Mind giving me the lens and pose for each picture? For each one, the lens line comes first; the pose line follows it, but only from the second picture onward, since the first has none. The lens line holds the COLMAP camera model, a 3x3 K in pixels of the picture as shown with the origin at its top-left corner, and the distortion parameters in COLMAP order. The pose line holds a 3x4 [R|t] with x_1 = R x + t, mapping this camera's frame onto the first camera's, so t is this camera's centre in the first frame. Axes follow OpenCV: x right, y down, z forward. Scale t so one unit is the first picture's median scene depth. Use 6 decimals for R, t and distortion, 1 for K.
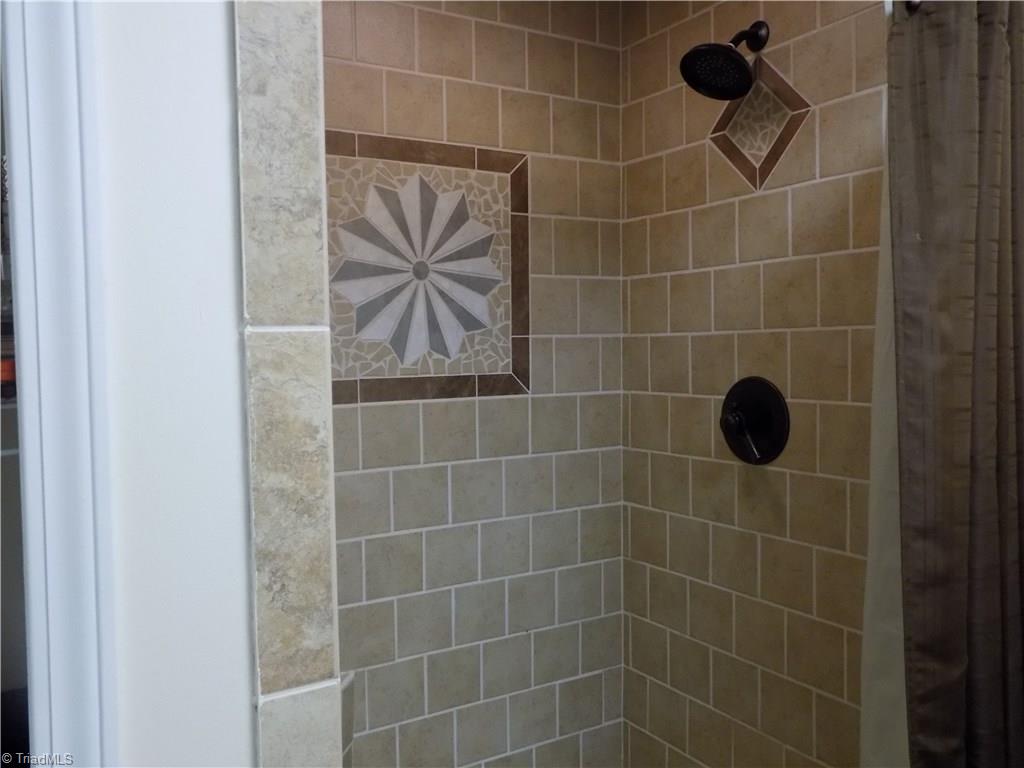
lens RADIAL K [[836.5, 0, 512.0], [0, 836.5, 384.0], [0, 0, 1]] dist [-0.042309, 0.086120]
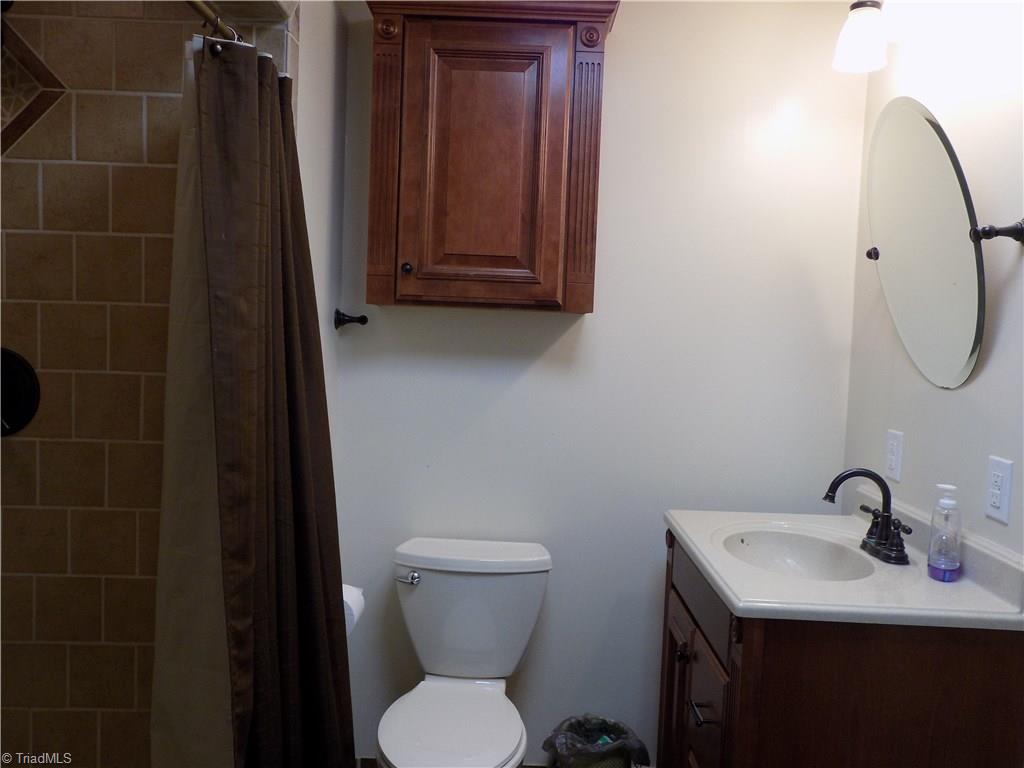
lens RADIAL K [[836.5, 0, 512.0], [0, 836.5, 384.0], [0, 0, 1]] dist [-0.042309, 0.086120]
pose [[0.523867, -0.019307, 0.851581, -0.248400], [-0.000273, 0.999739, 0.022834, 0.013639], [-0.851800, -0.012195, 0.523725, -0.032195]]
